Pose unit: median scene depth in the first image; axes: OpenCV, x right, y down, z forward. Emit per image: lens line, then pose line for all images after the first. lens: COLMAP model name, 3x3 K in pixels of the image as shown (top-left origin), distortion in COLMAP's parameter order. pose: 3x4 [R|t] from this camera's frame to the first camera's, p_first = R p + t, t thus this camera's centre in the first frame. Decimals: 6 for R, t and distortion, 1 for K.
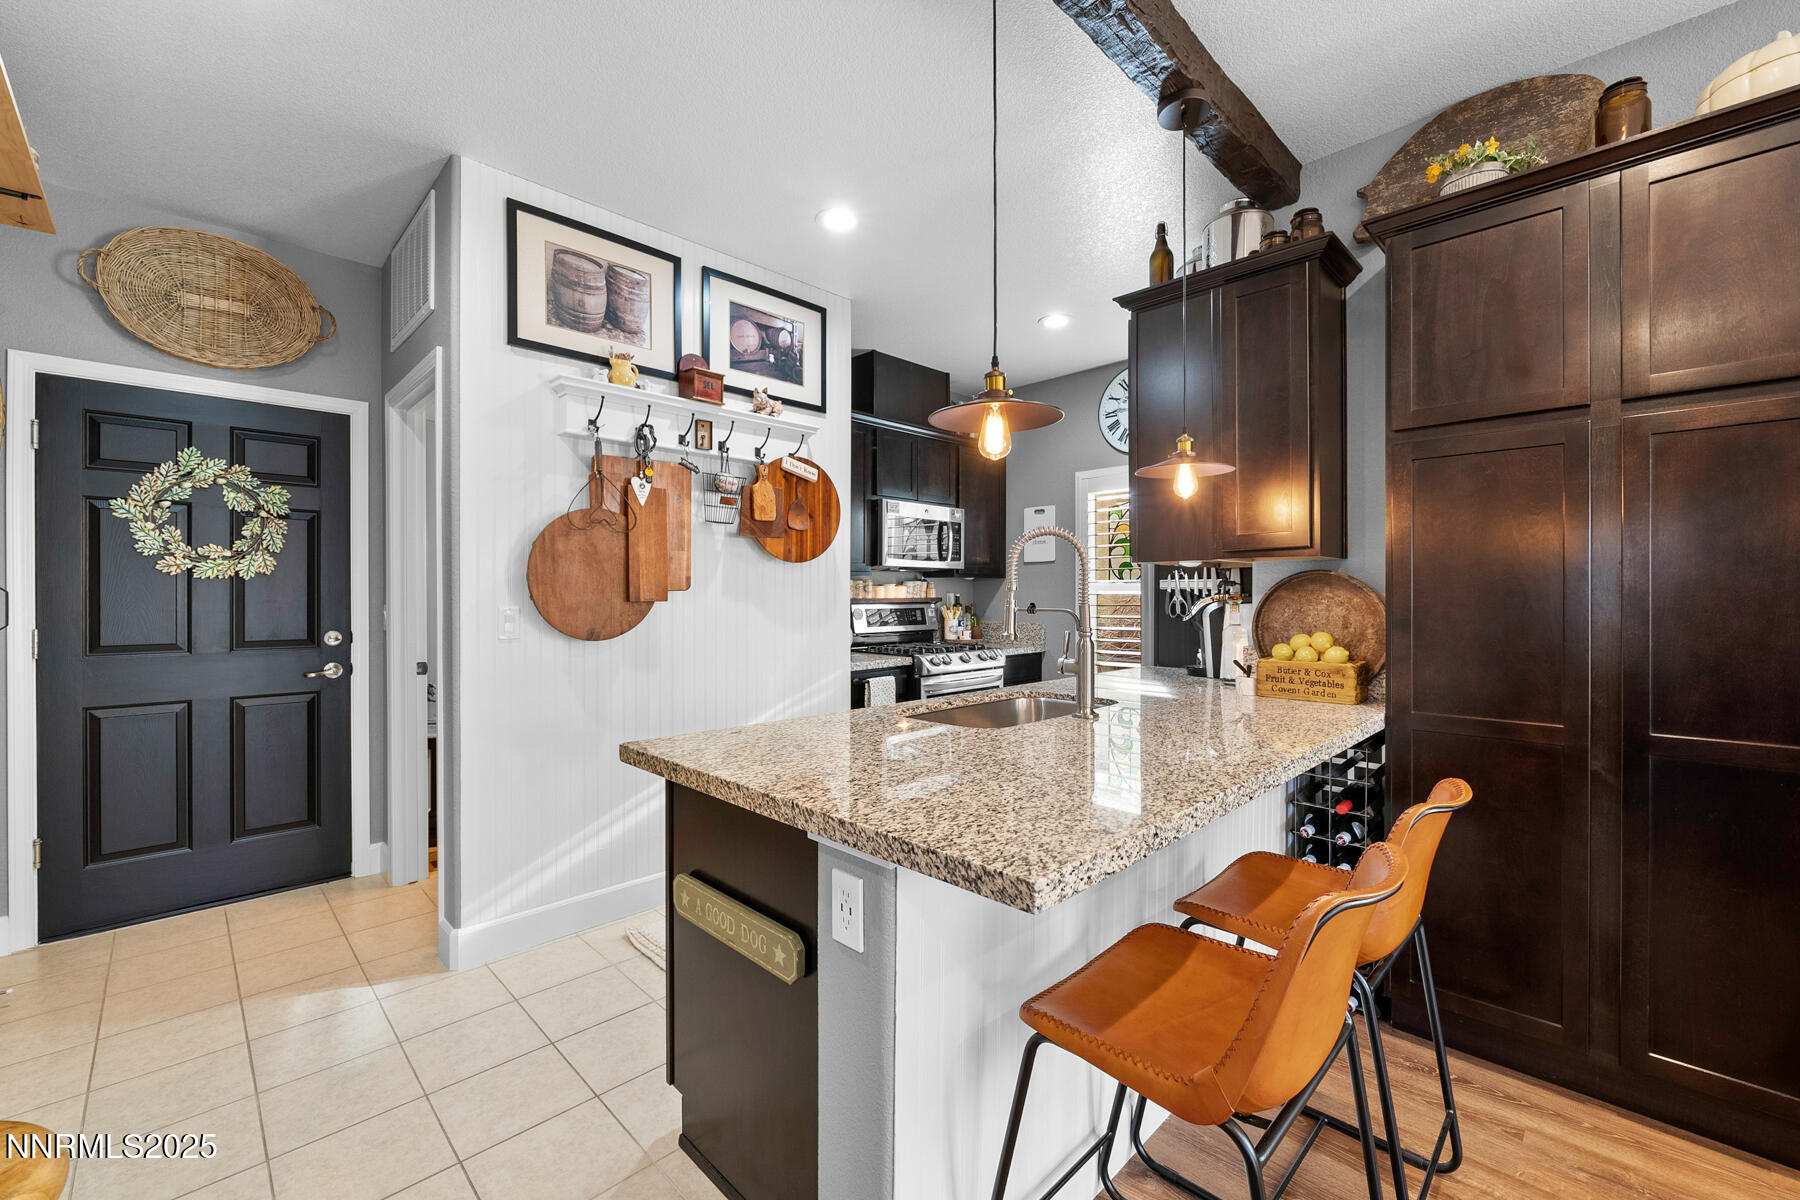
lens RADIAL K [[751.6, 0, 906.5], [0, 751.6, 576.3], [0, 0, 1]] dist [-0.001197, -0.000051]
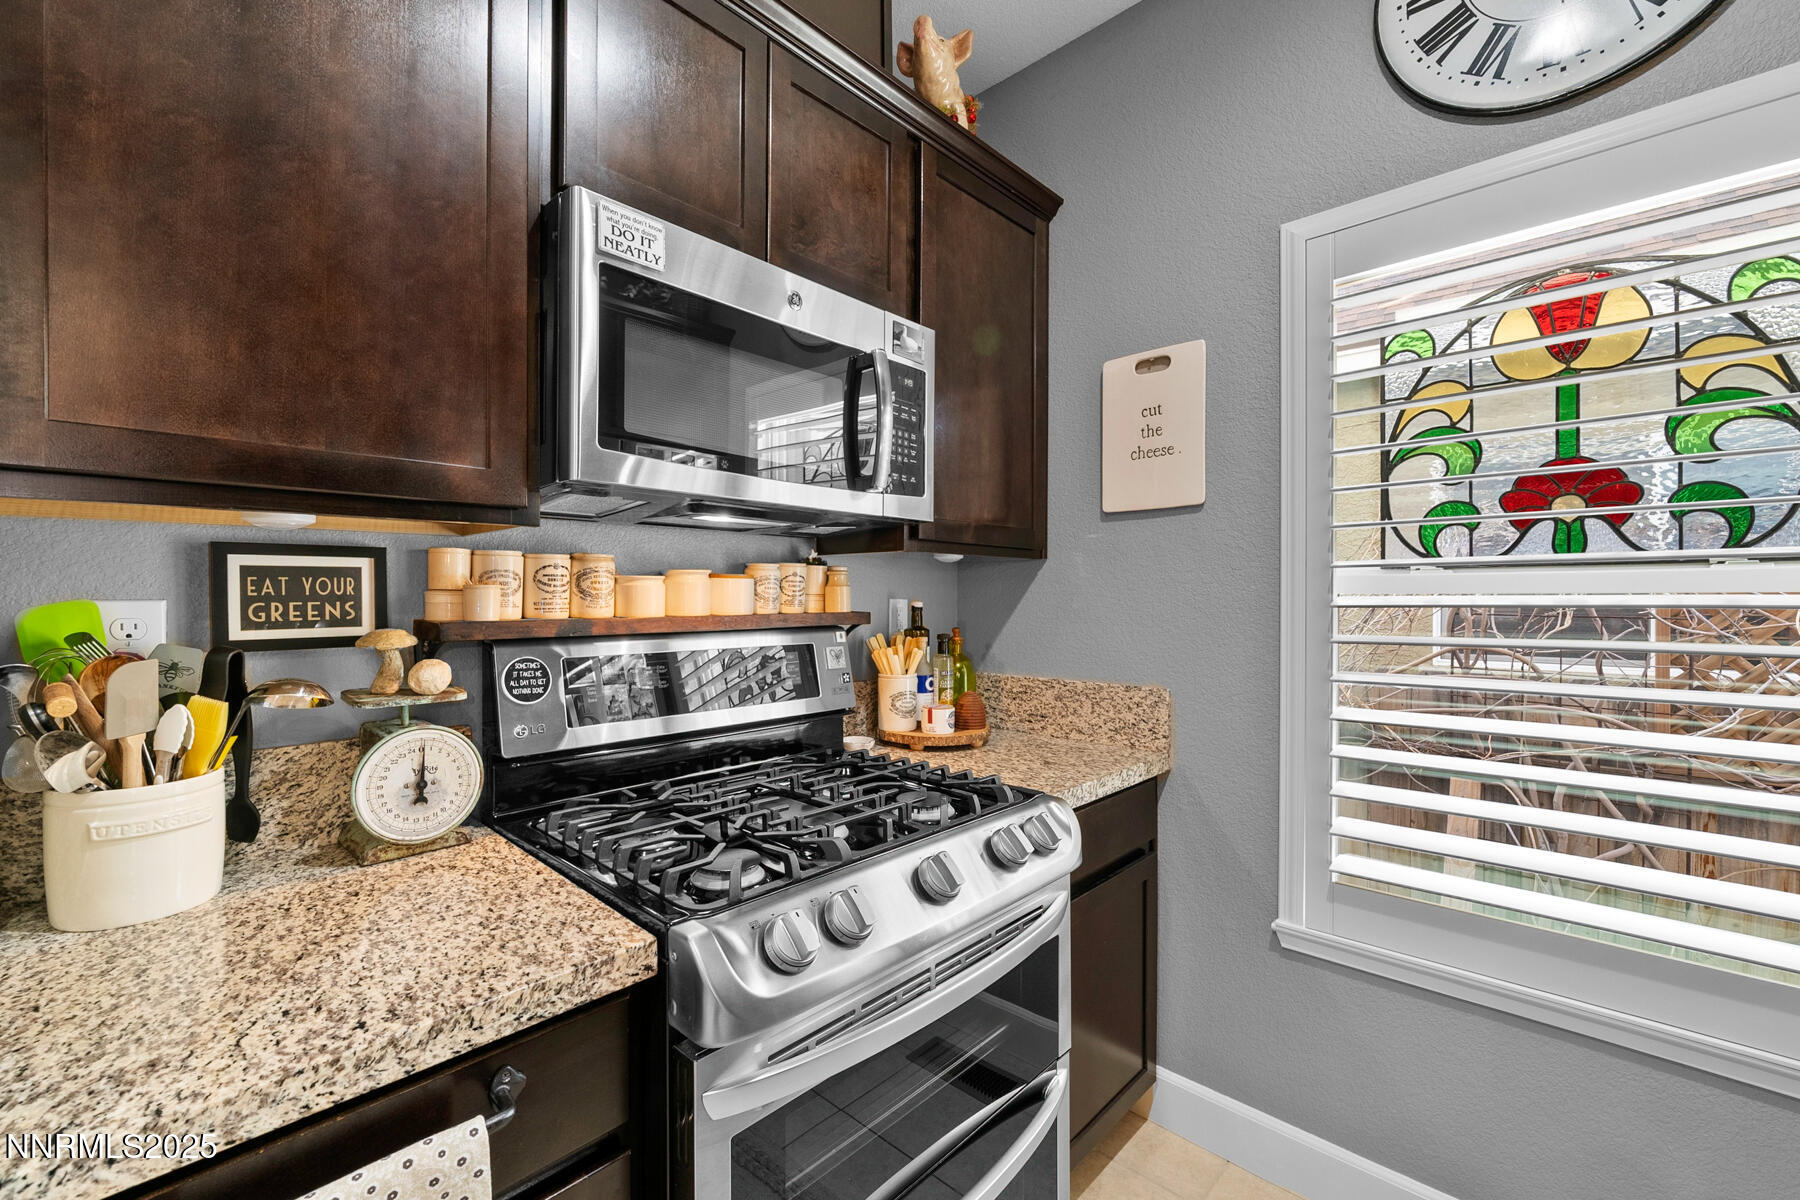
lens RADIAL K [[751.6, 0, 906.5], [0, 751.6, 576.3], [0, 0, 1]] dist [-0.001197, -0.000051]
pose [[0.999518, 0.002512, 0.030945, 0.055370], [-0.002356, 0.999984, -0.005067, 0.014227], [-0.030957, 0.004992, 0.999508, 0.682958]]
